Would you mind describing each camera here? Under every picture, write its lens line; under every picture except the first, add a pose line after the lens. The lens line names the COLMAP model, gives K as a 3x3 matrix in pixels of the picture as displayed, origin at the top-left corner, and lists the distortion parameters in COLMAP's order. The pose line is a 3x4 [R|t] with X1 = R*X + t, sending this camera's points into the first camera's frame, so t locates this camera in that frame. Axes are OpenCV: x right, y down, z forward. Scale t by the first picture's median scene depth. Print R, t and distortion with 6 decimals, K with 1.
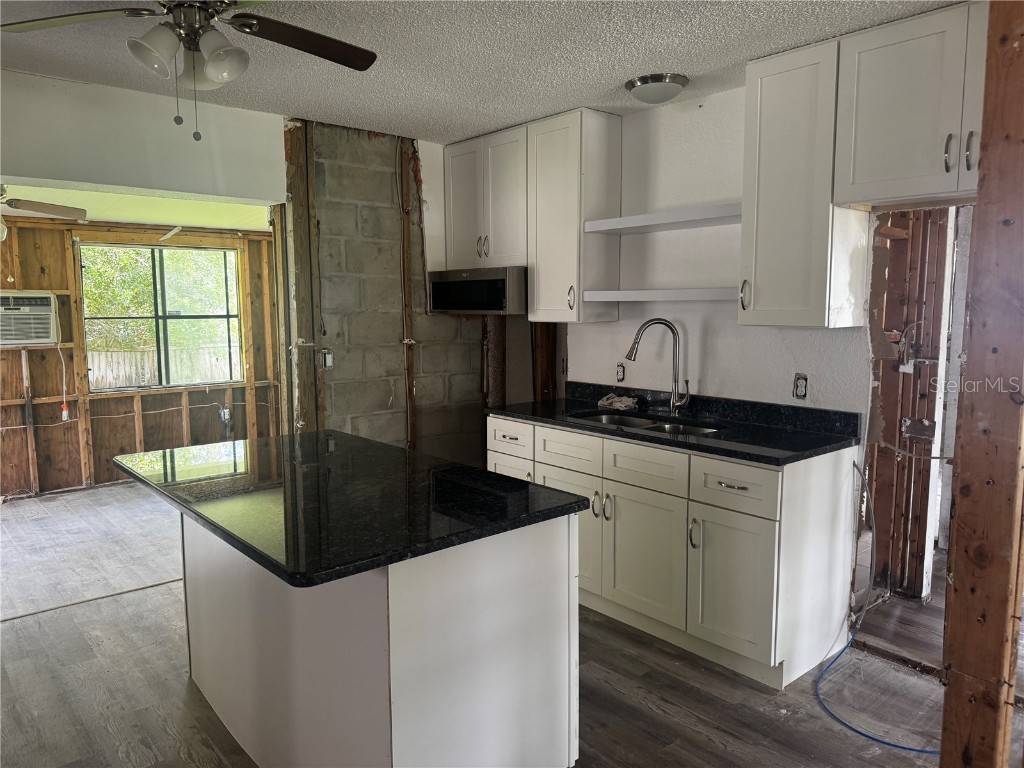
lens RADIAL K [[719.8, 0, 510.0], [0, 719.8, 388.8], [0, 0, 1]] dist [0.001787, -0.019783]
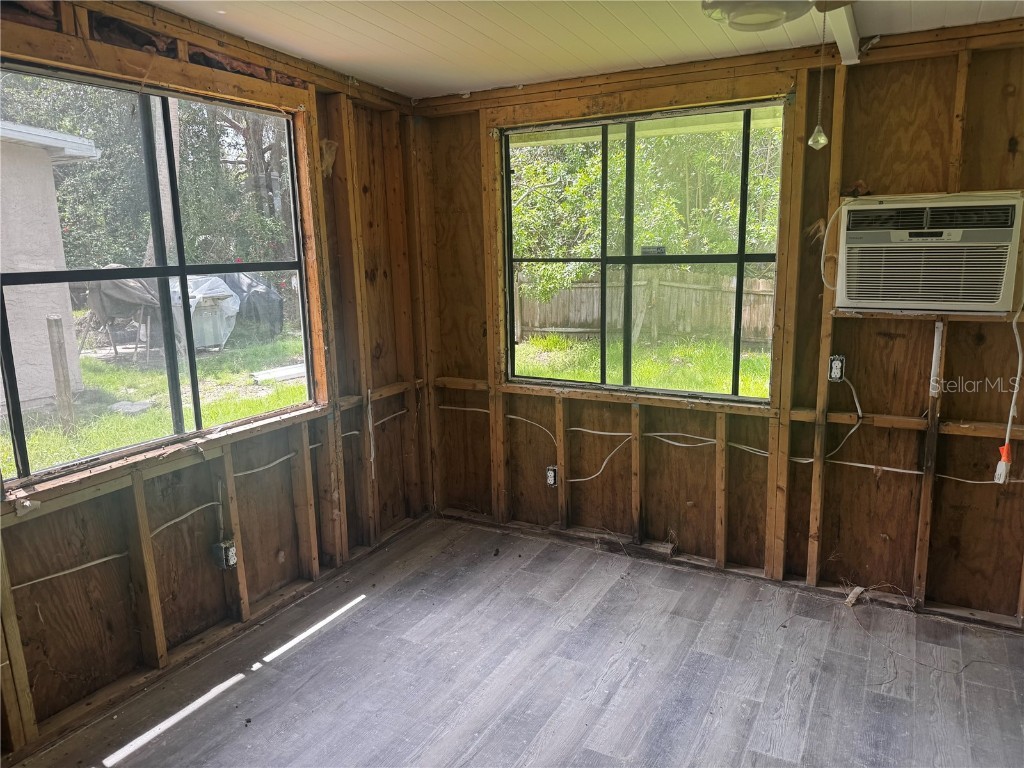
lens RADIAL K [[719.8, 0, 518.5], [0, 719.8, 387.5], [0, 0, 1]] dist [0.001787, -0.019783]
pose [[0.342668, 0.180202, -0.922012, -0.320713], [-0.078602, 0.983489, 0.163004, -0.065432], [0.936163, 0.016616, 0.351174, 0.561627]]
